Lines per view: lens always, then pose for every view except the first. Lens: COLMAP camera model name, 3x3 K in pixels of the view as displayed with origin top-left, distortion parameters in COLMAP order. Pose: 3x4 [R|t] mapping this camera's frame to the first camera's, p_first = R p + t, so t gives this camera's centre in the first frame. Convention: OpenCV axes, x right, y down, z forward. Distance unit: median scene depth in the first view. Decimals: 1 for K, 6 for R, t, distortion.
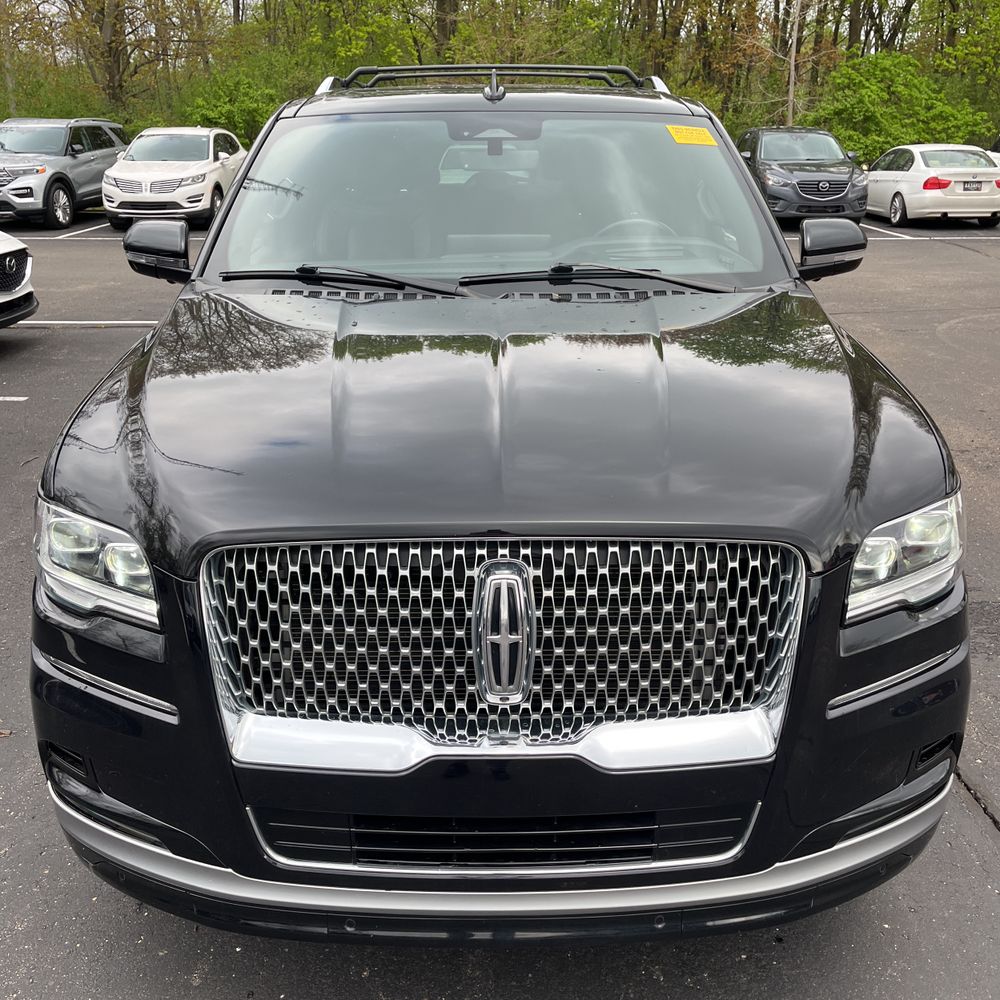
lens RADIAL K [[1016.2, 0, 500.0], [0, 1016.2, 500.0], [0, 0, 1]] dist [0.027233, -0.003324]
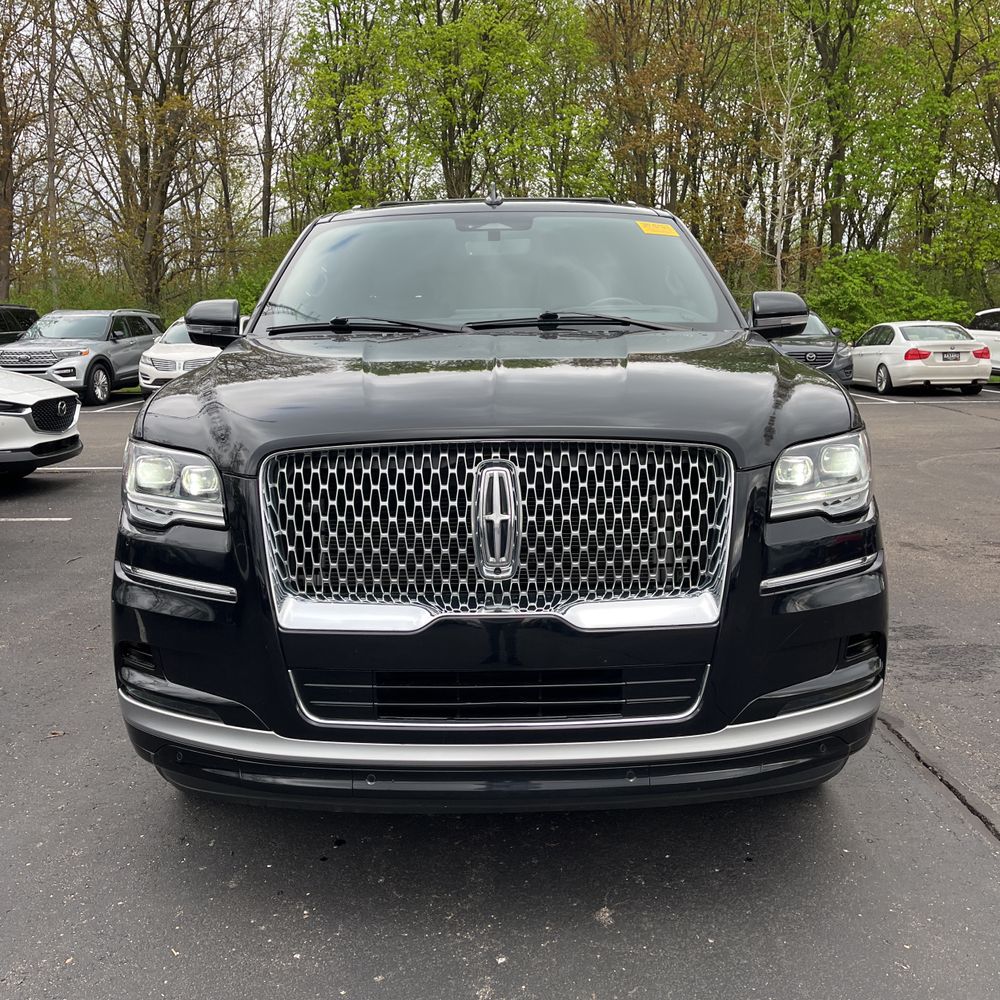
lens RADIAL K [[1011.8, 0, 491.0], [0, 1011.8, 499.4], [0, 0, 1]] dist [0.042008, -0.027362]
pose [[0.999772, -0.009767, -0.019014, 0.011478], [0.006087, 0.982761, -0.184778, 0.187061], [0.020491, 0.184620, 0.982596, -0.133246]]
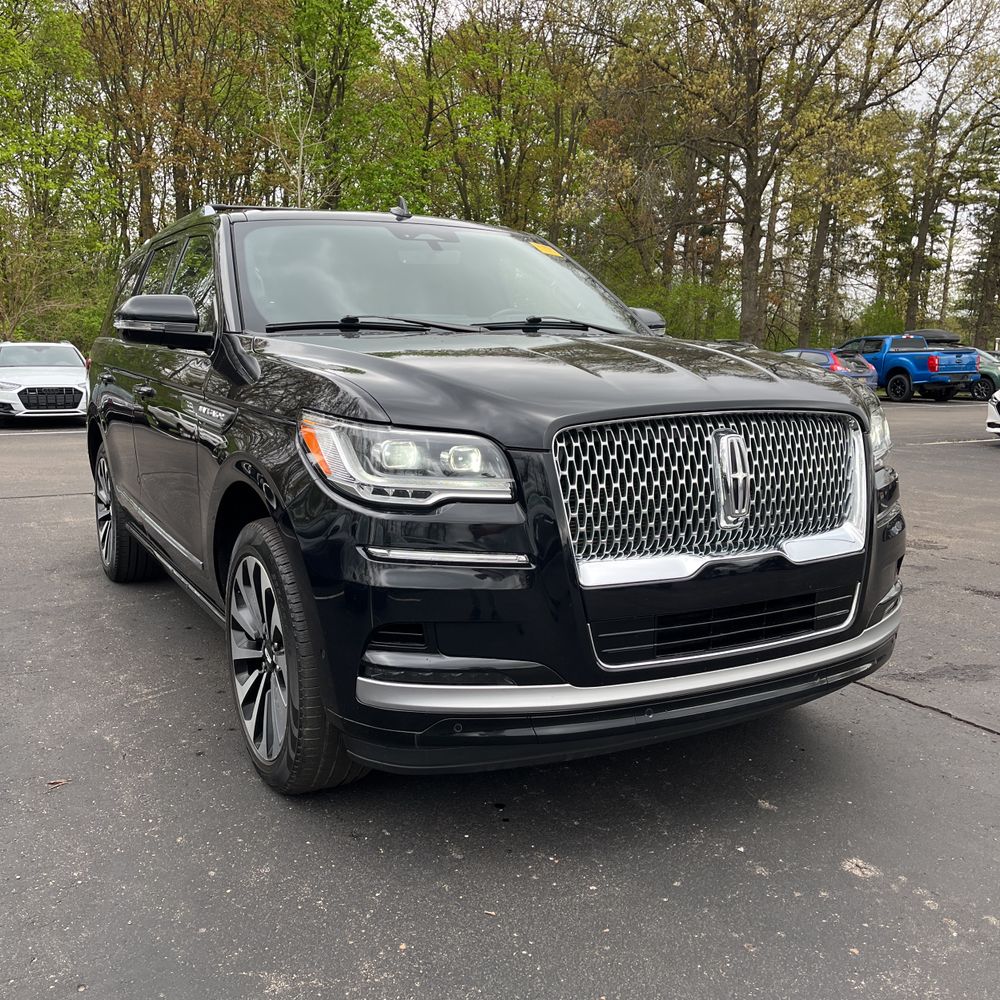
lens RADIAL K [[1011.8, 0, 491.0], [0, 1011.8, 499.4], [0, 0, 1]] dist [0.042008, -0.027362]
pose [[0.883526, -0.065919, 0.463720, -0.558462], [0.161621, 0.972145, -0.169744, 0.199046], [-0.439614, 0.224920, 0.869569, -0.084401]]
